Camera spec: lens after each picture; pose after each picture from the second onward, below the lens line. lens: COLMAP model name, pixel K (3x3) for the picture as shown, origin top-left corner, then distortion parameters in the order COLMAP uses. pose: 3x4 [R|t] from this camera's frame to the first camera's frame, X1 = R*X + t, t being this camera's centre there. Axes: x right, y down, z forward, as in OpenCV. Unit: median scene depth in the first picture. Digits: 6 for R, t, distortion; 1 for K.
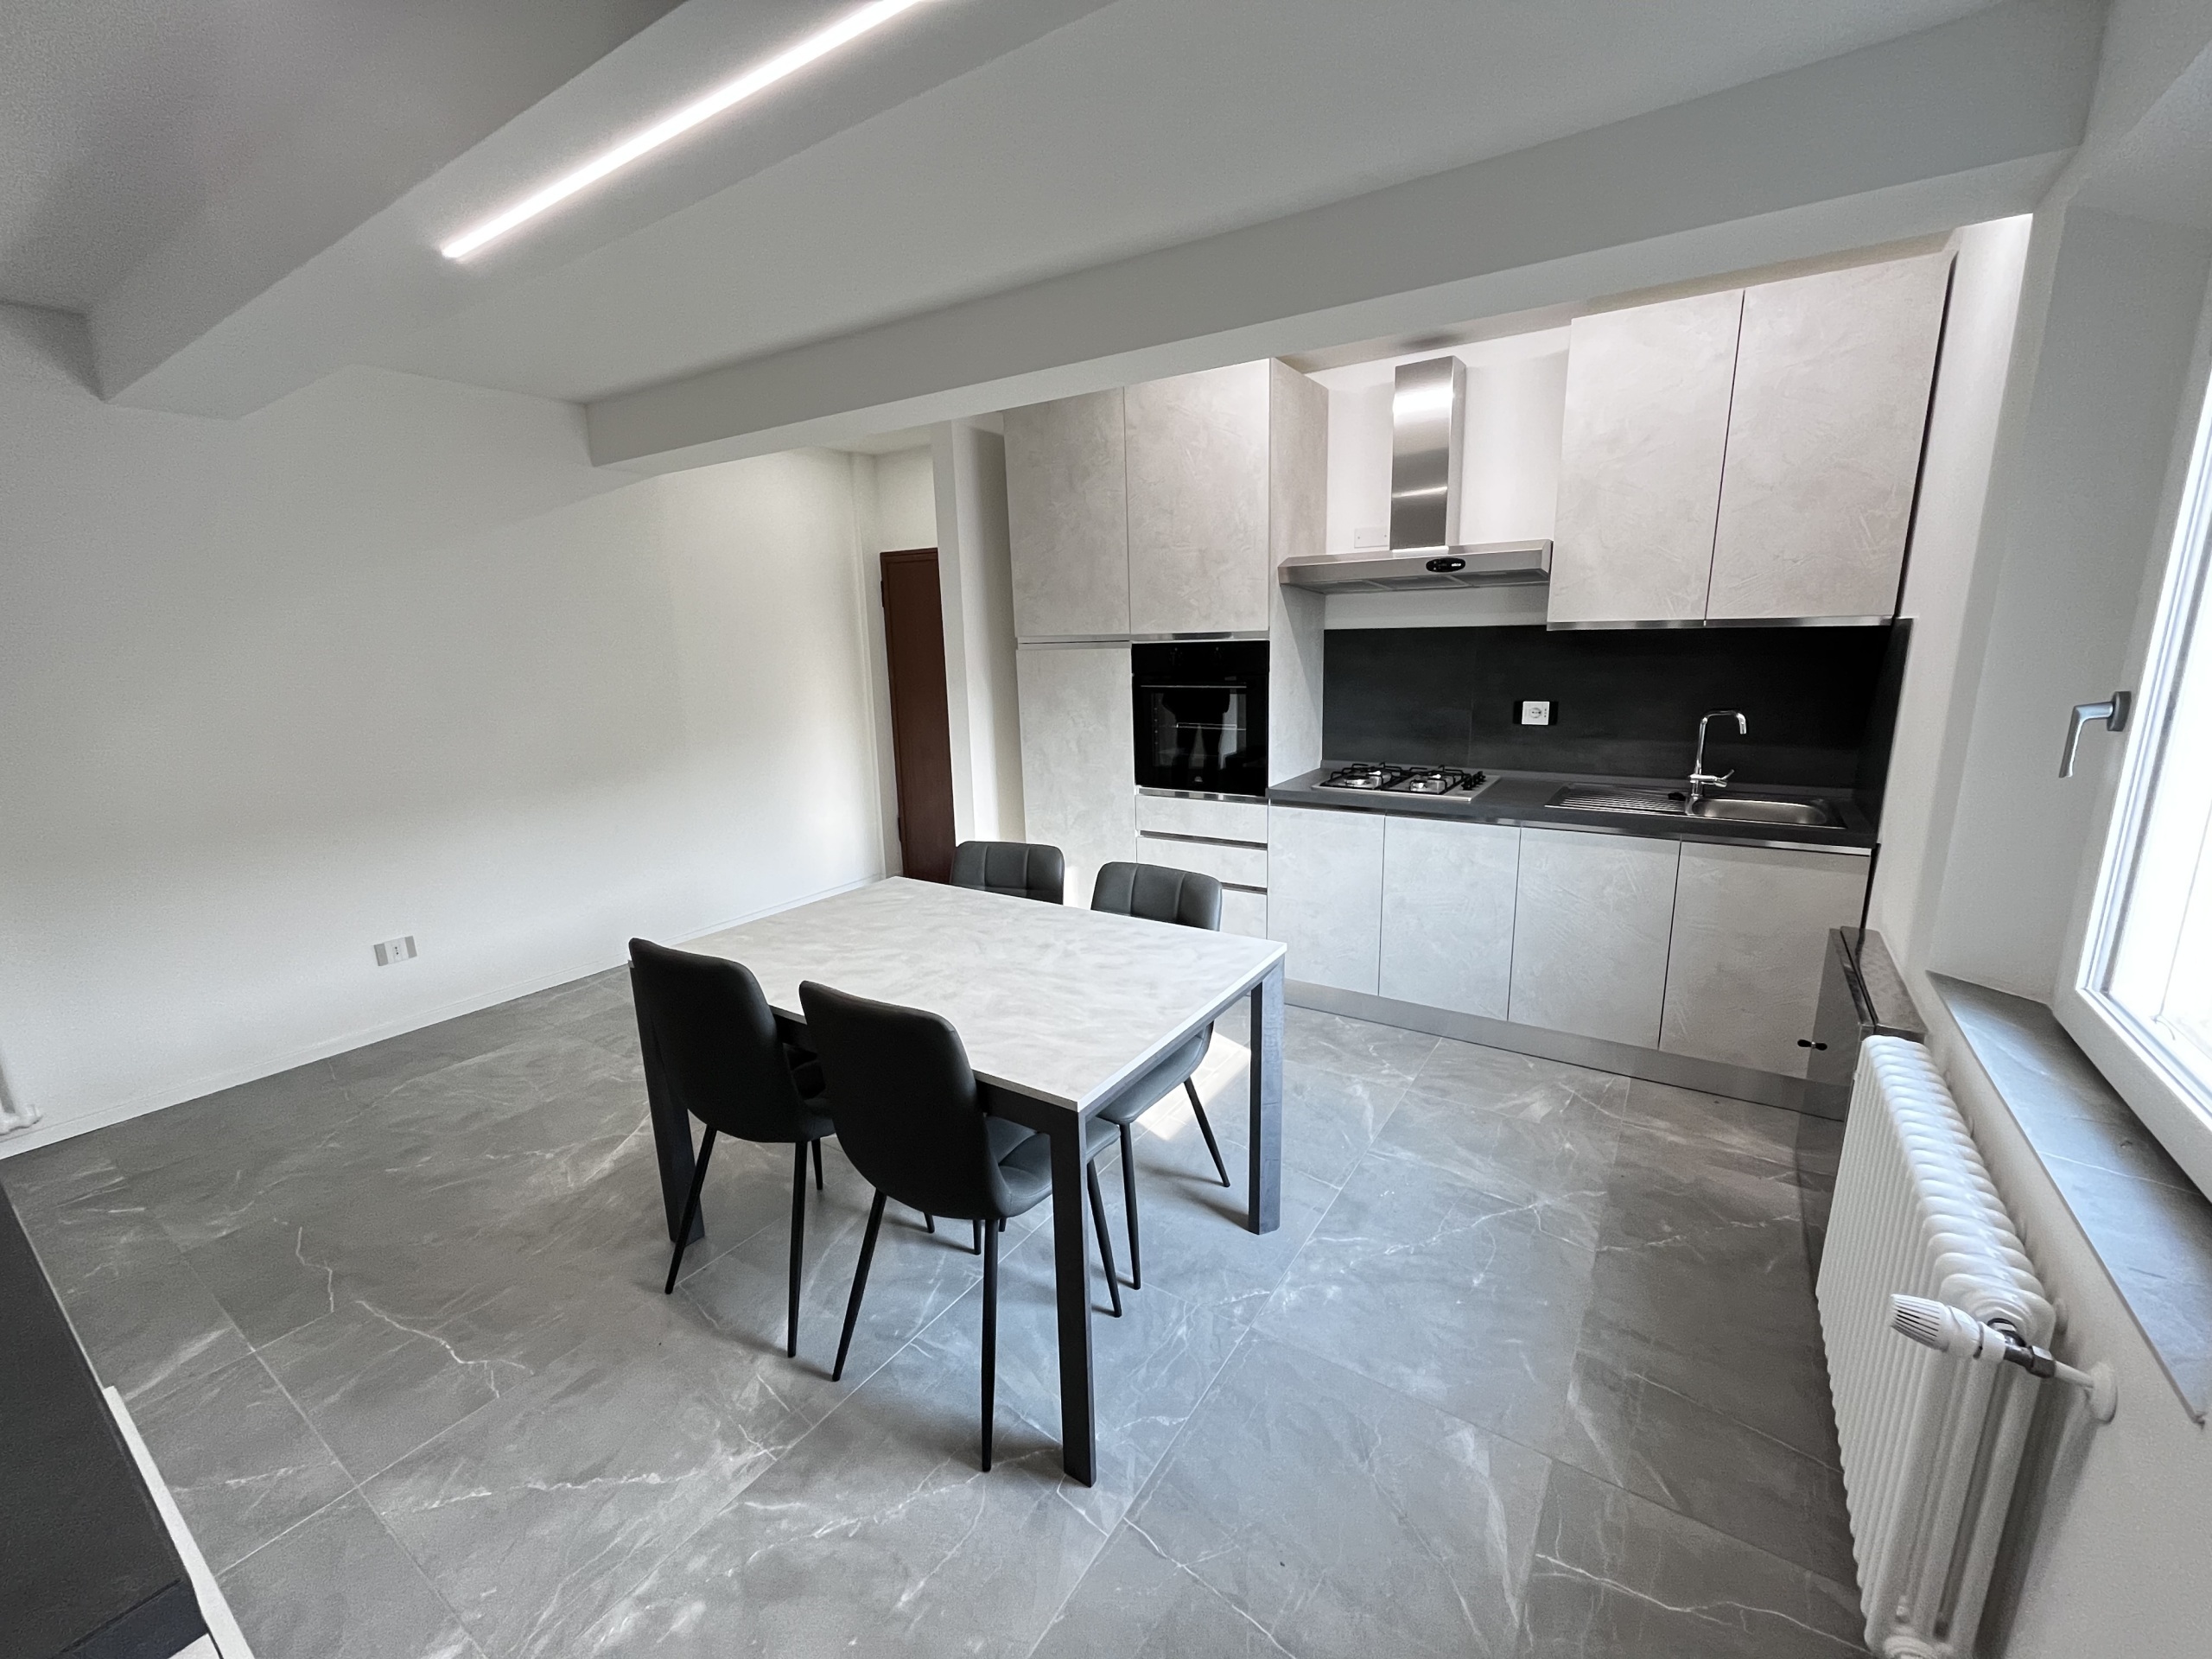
lens RADIAL K [[899.3, 0, 1110.6], [0, 899.3, 831.0], [0, 0, 1]] dist [-0.004186, -0.000879]
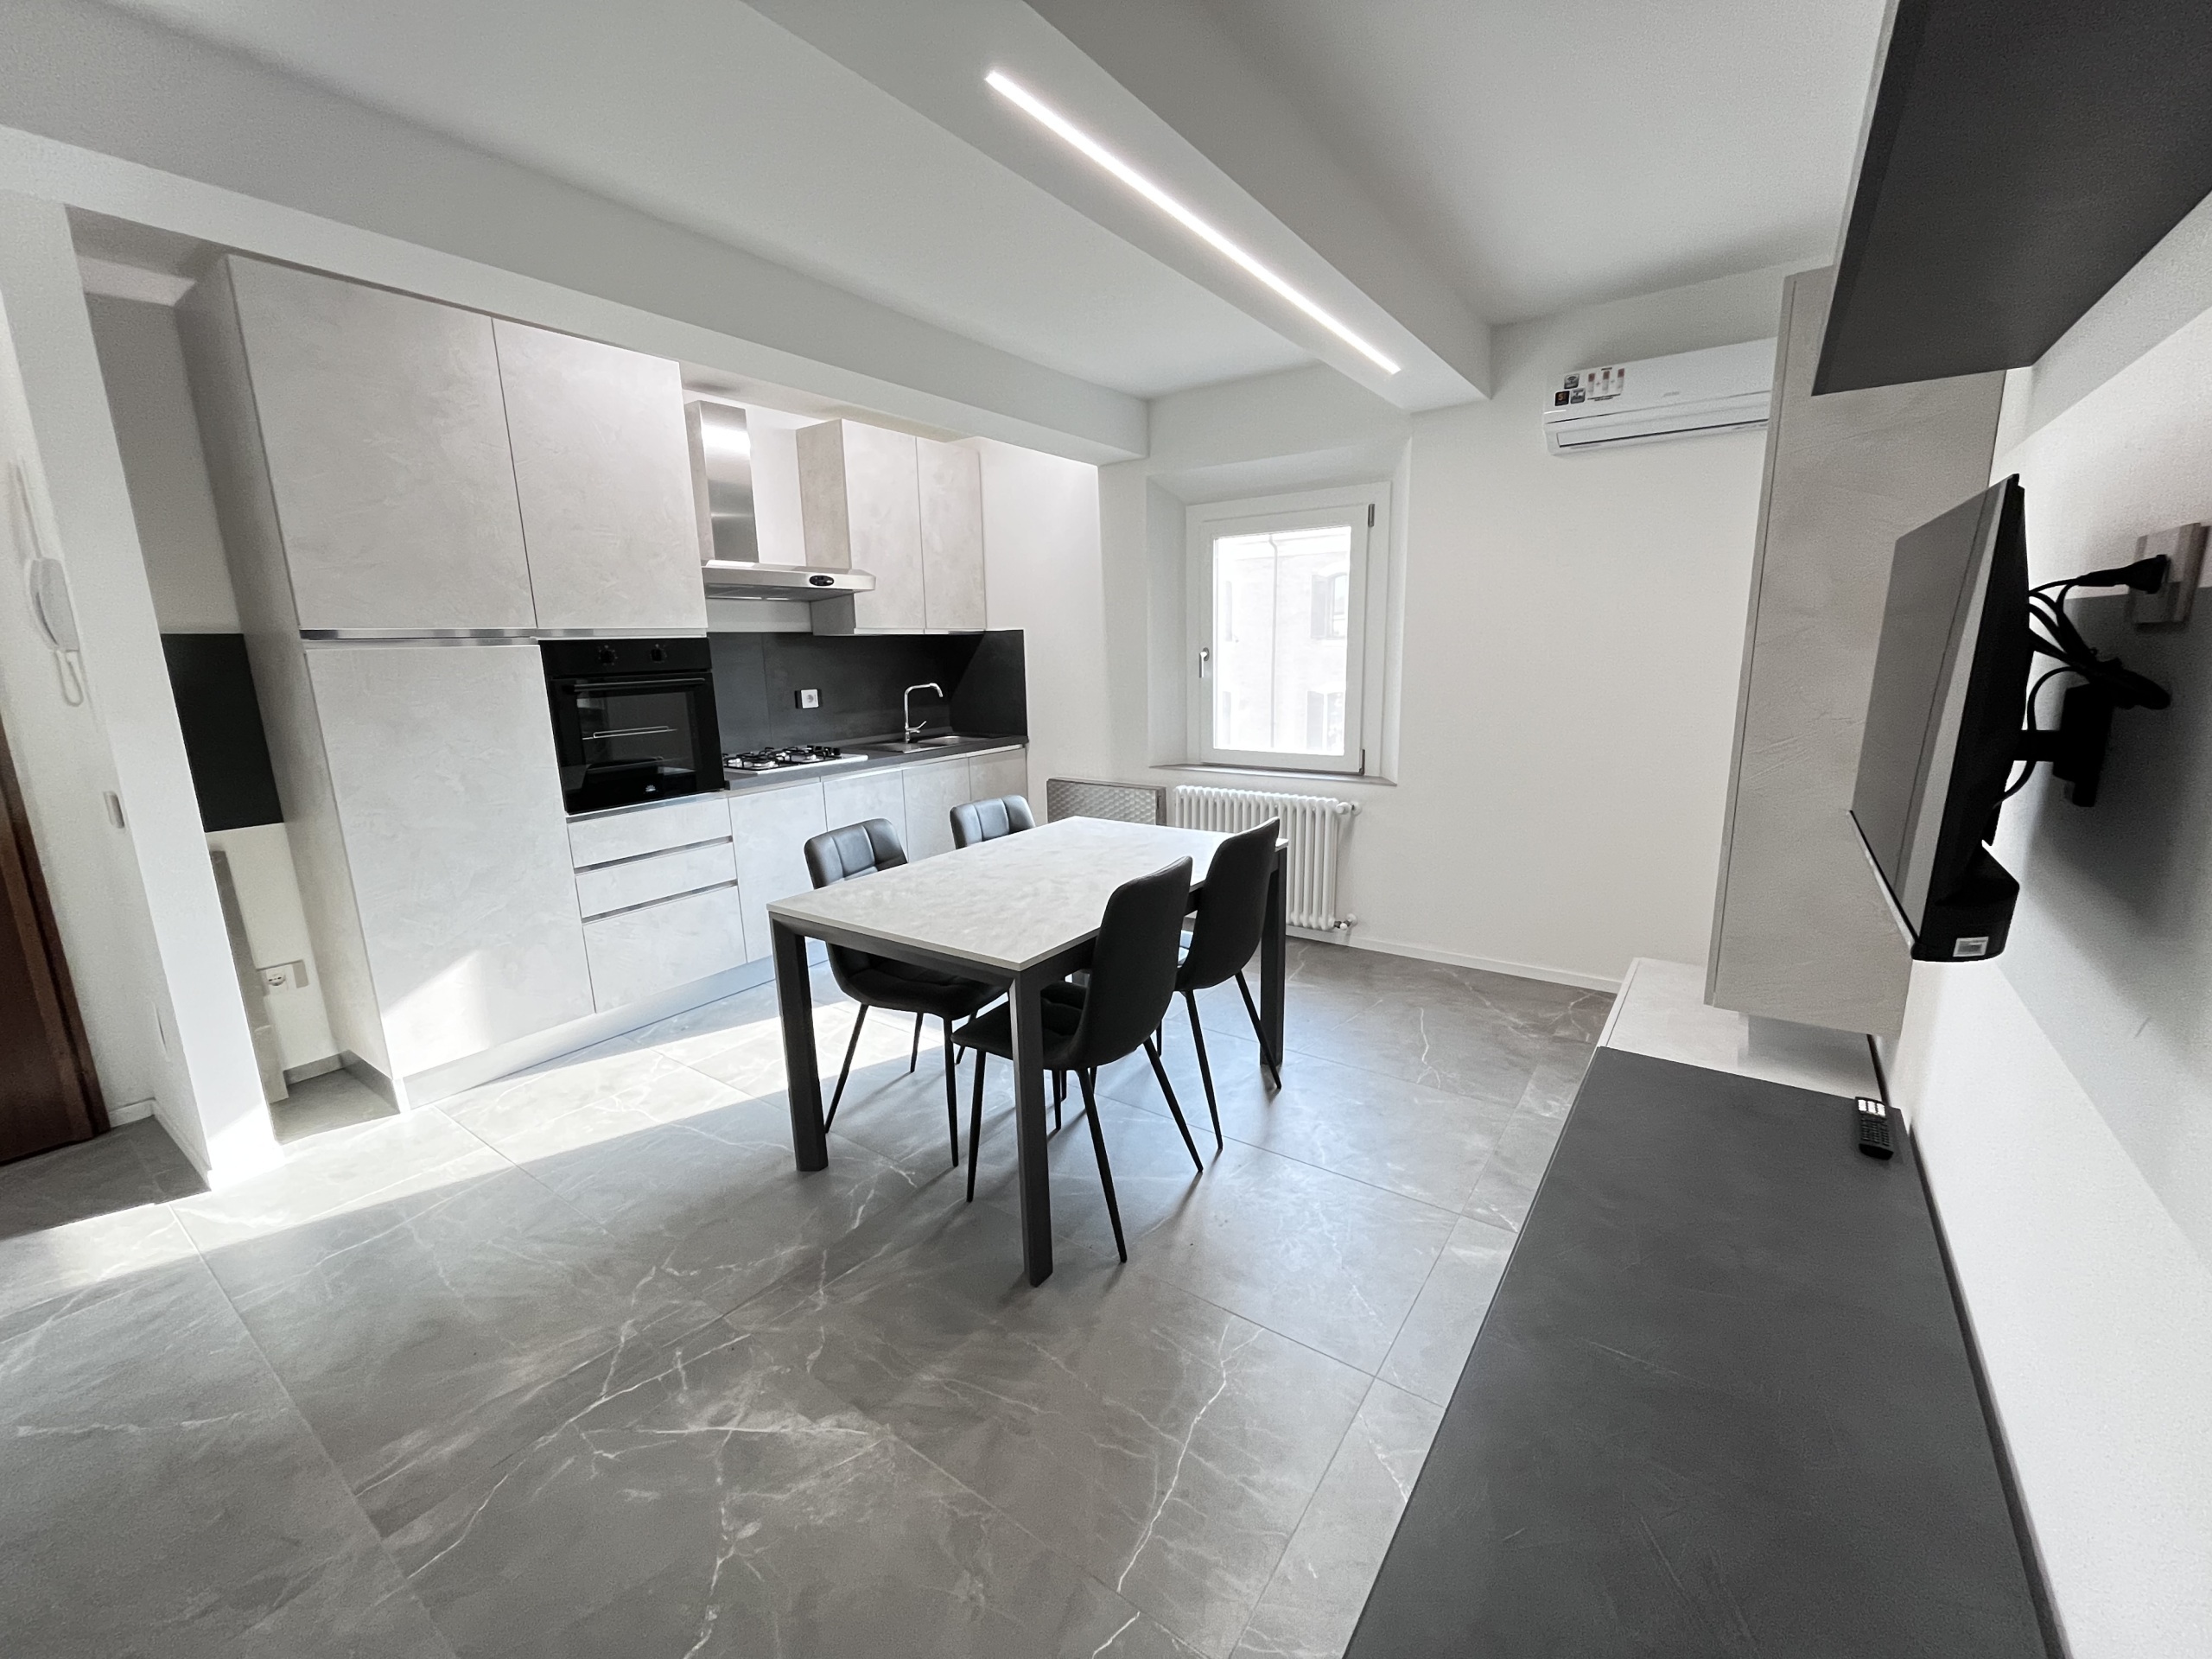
lens RADIAL K [[899.3, 0, 1115.3], [0, 899.3, 831.2], [0, 0, 1]] dist [-0.004186, -0.000879]
pose [[0.030872, -0.181337, 0.982936, -0.979042], [0.235349, 0.957074, 0.169174, -0.072822], [-0.971420, 0.226111, 0.072224, 0.593884]]
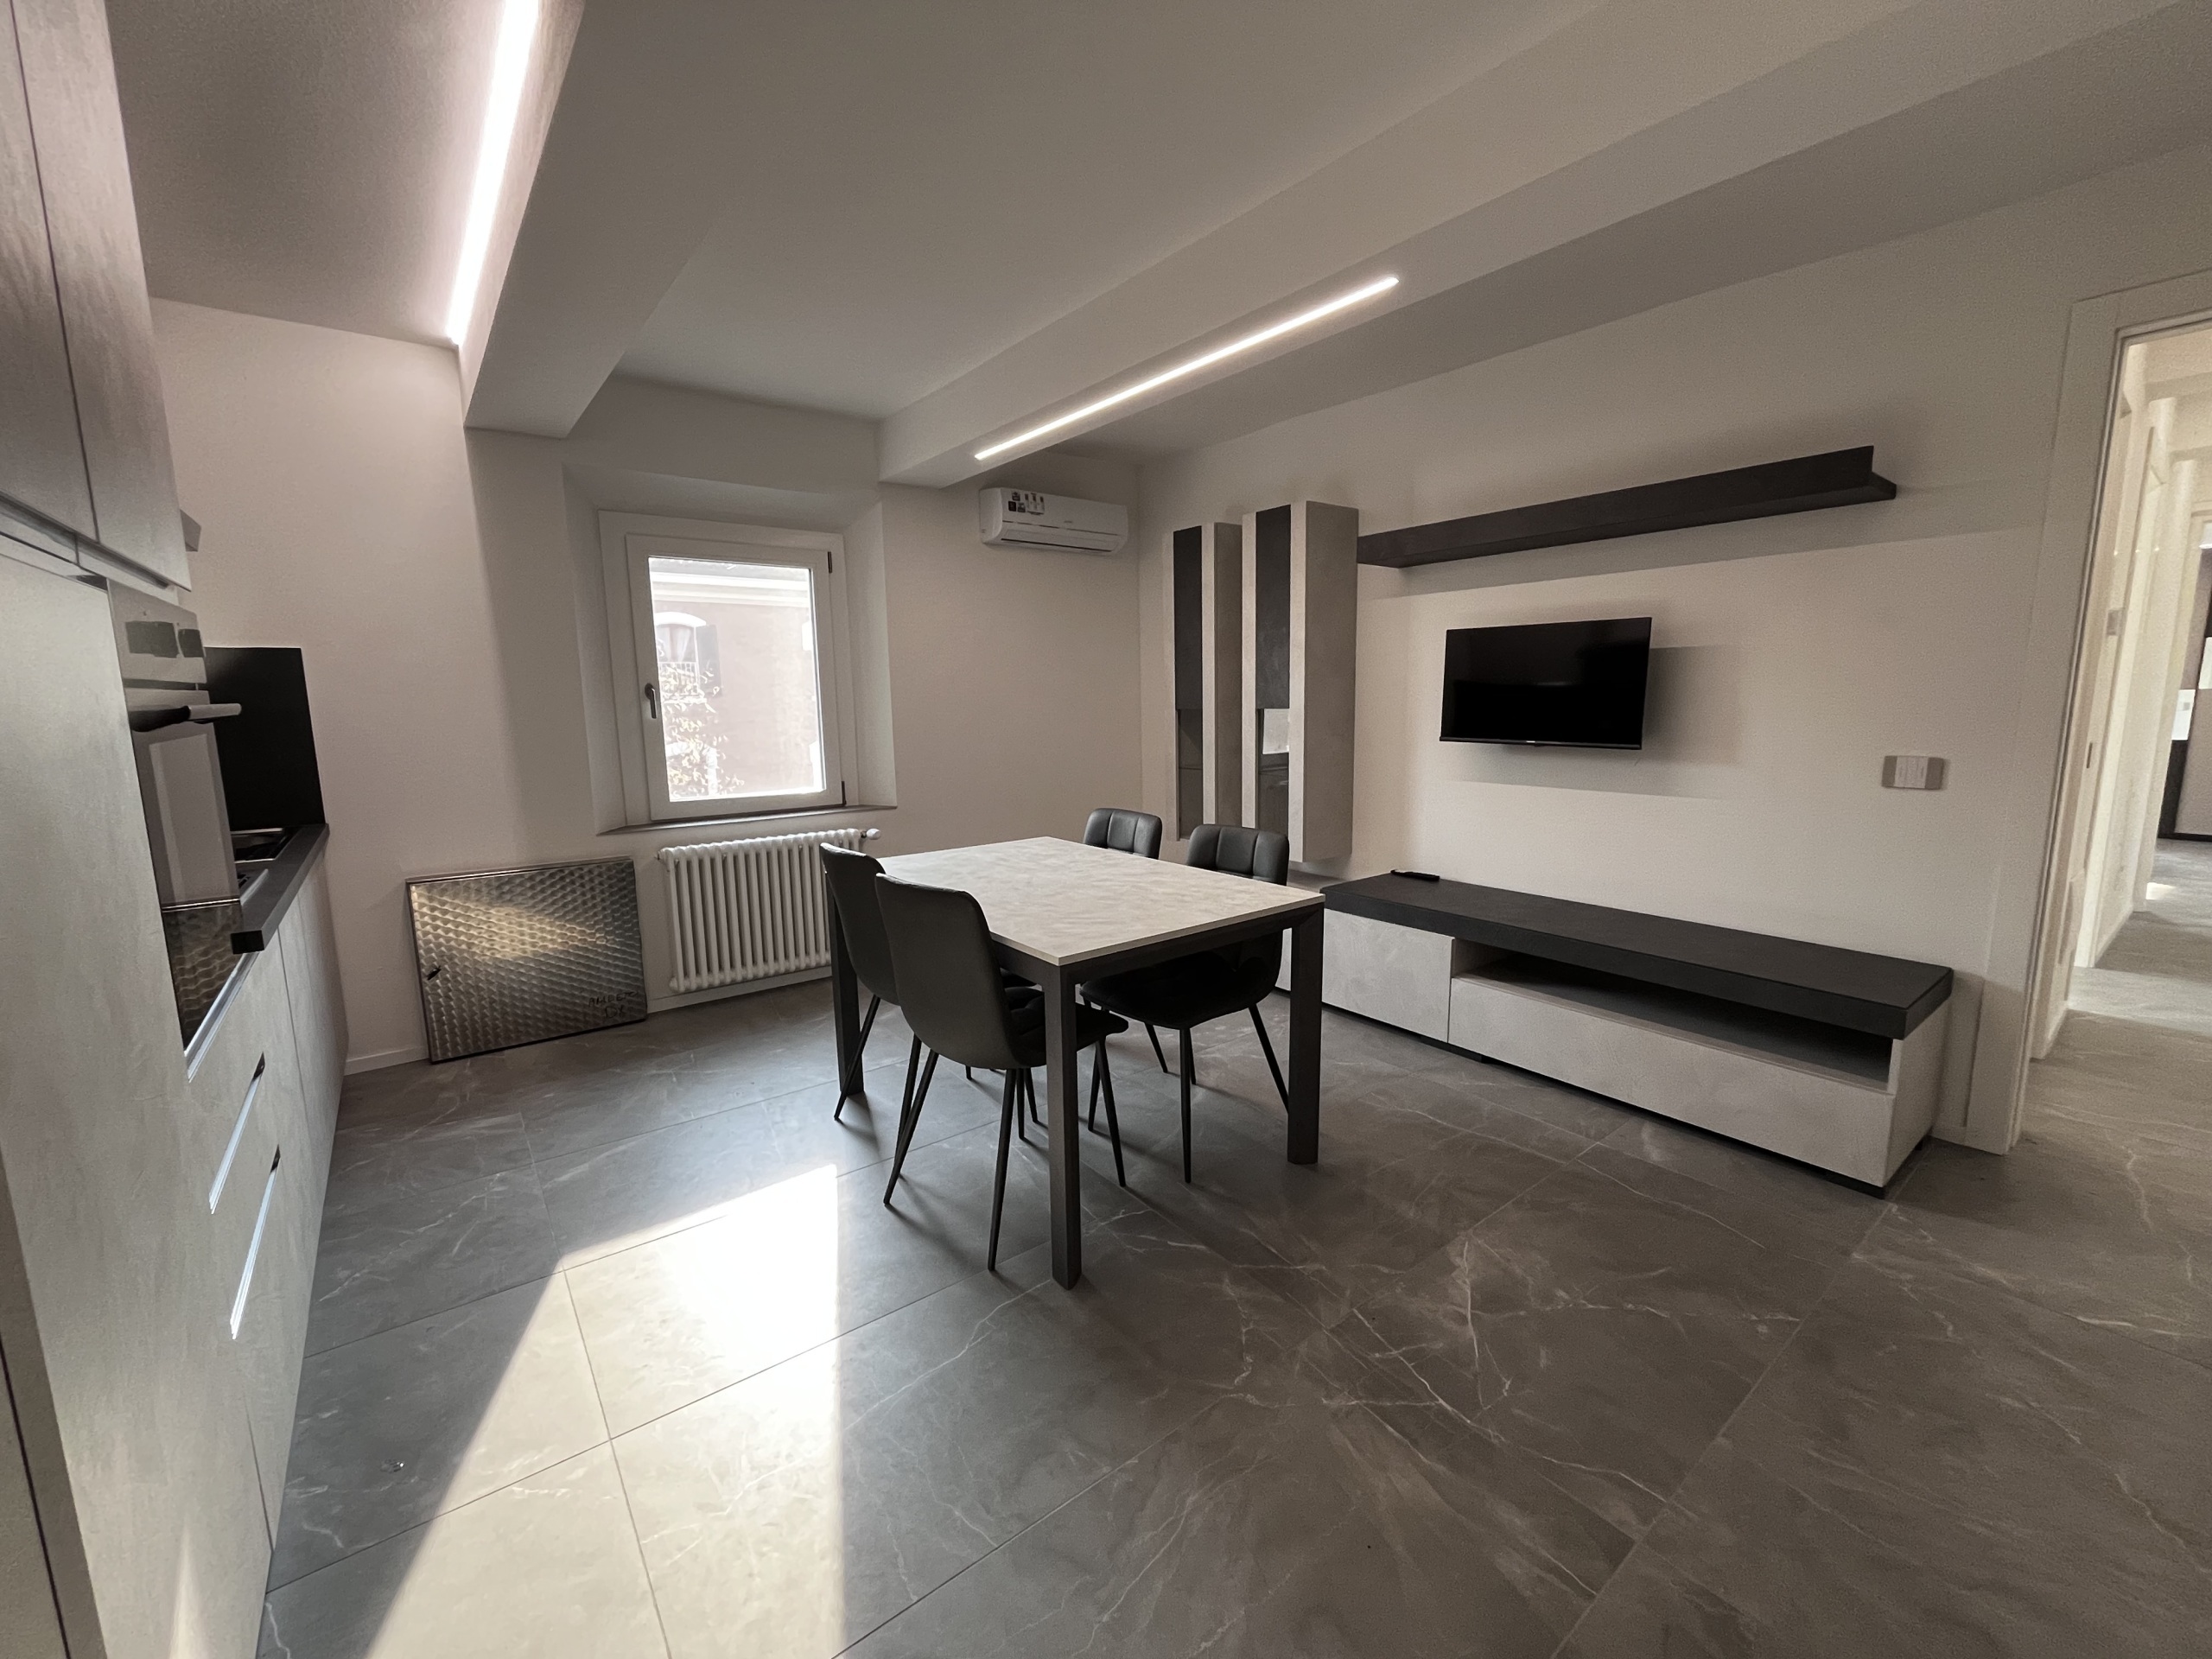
lens RADIAL K [[899.3, 0, 1113.9], [0, 899.3, 826.4], [0, 0, 1]] dist [-0.004186, -0.000879]
pose [[-0.946979, -0.008746, 0.321175, -0.468656], [0.105552, 0.935678, 0.336697, -0.244209], [-0.303461, 0.352745, -0.885145, 1.470937]]
